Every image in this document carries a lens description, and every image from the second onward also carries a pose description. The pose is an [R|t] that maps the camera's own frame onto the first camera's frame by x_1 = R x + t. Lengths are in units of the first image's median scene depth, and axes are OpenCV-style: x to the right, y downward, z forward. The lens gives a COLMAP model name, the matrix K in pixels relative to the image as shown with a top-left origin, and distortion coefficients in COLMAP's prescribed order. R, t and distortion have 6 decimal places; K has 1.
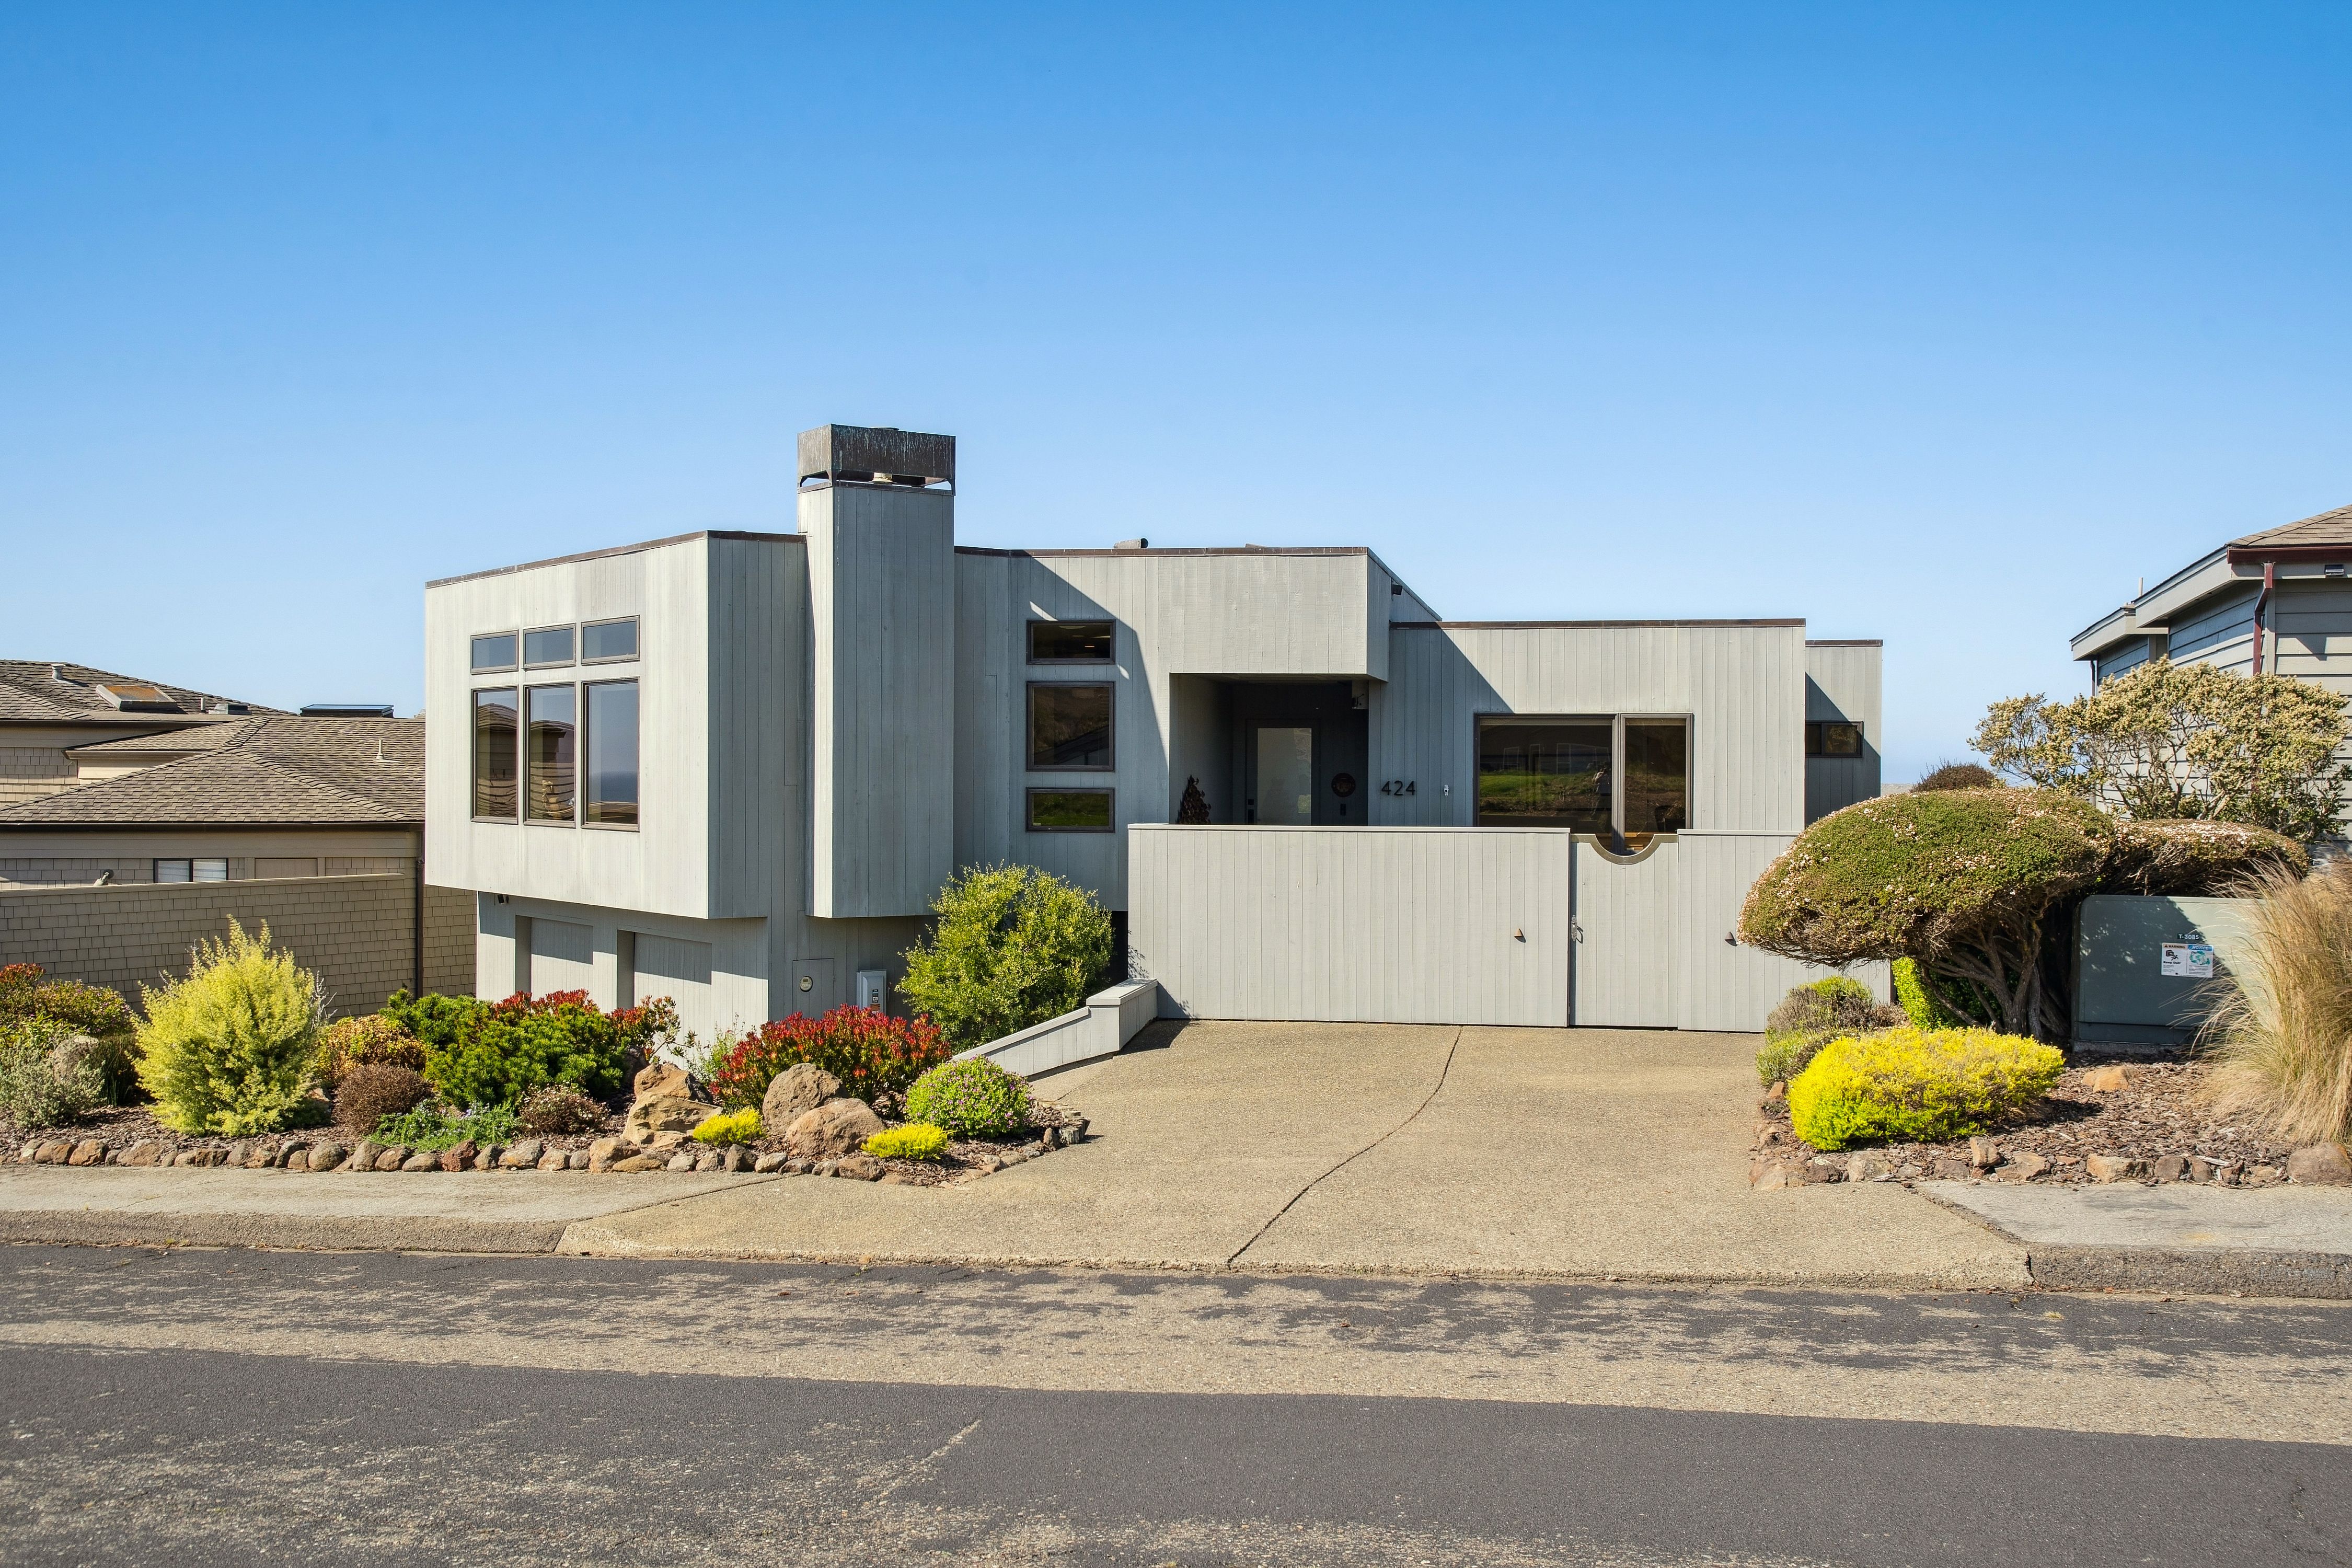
lens RADIAL K [[2382.7, 0, 1190.2], [0, 2382.7, 784.9], [0, 0, 1]] dist [0.051935, 0.044209]
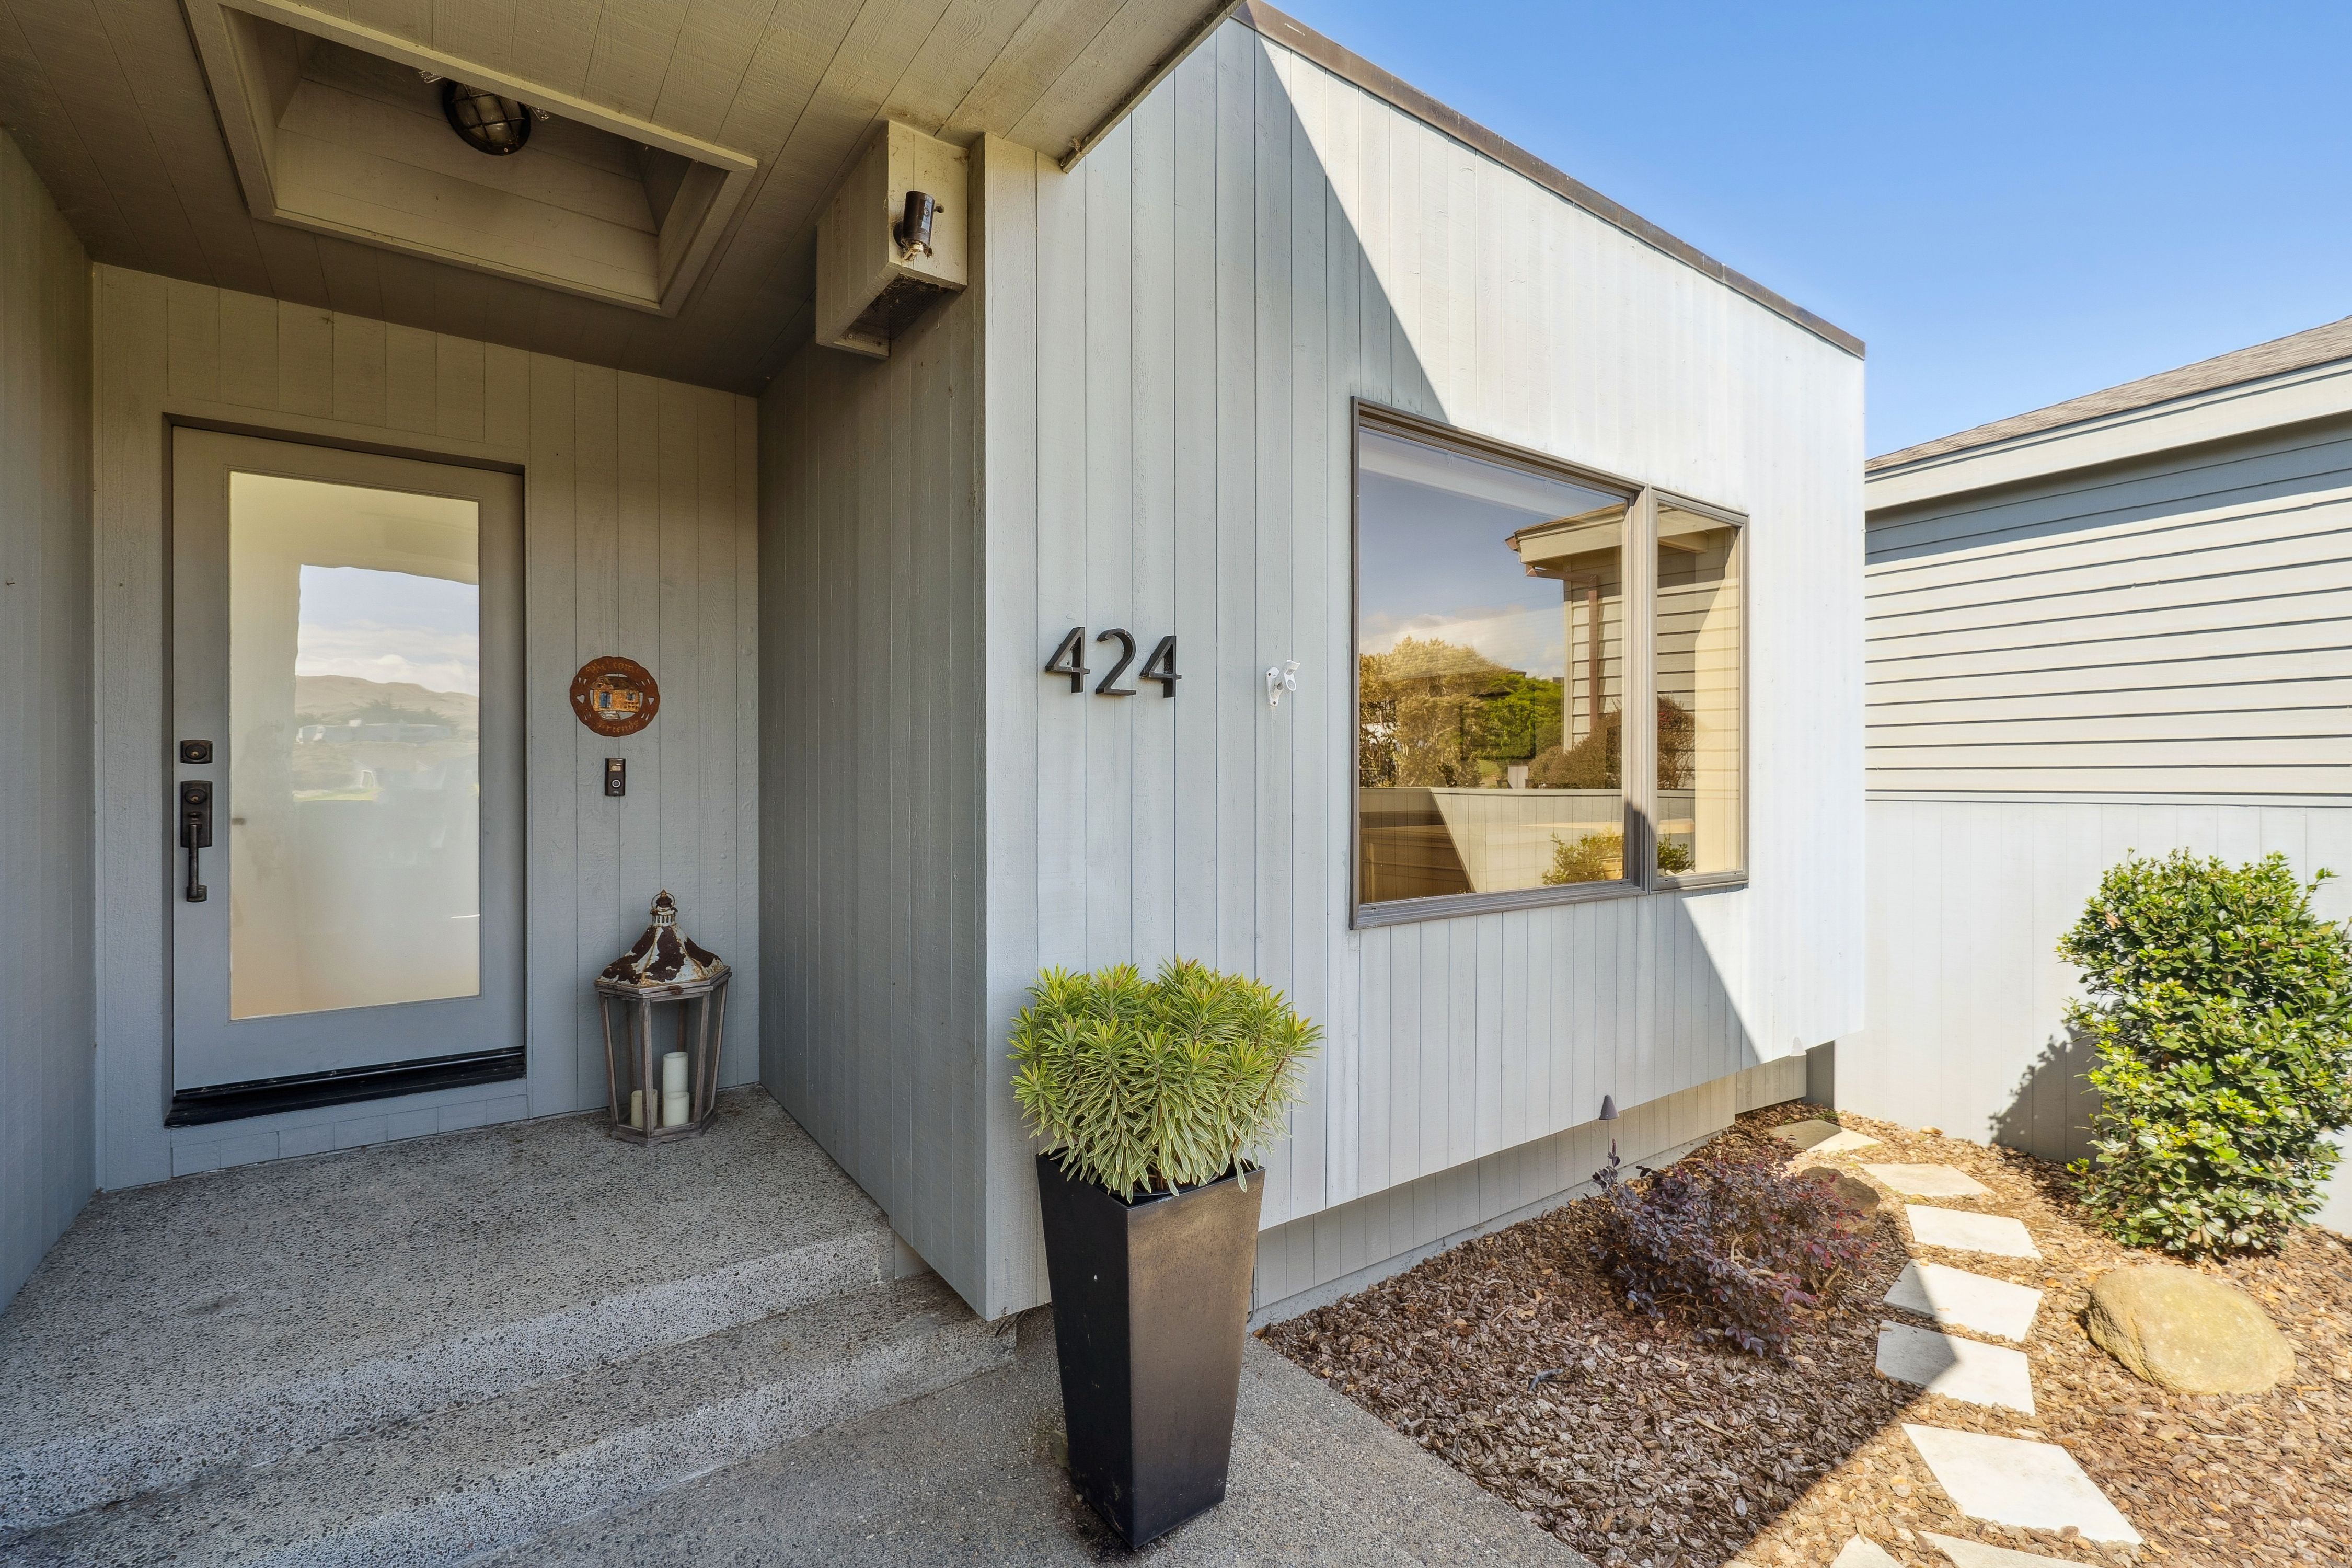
lens RADIAL K [[1041.6, 0, 1176.0], [0, 1041.6, 784.0], [0, 0, 1]] dist [0.000713, -0.000352]
pose [[0.703010, -0.007455, 0.711141, 0.024004], [0.009607, 0.999953, 0.000986, 0.013734], [-0.711115, 0.006139, 0.703049, 1.009193]]
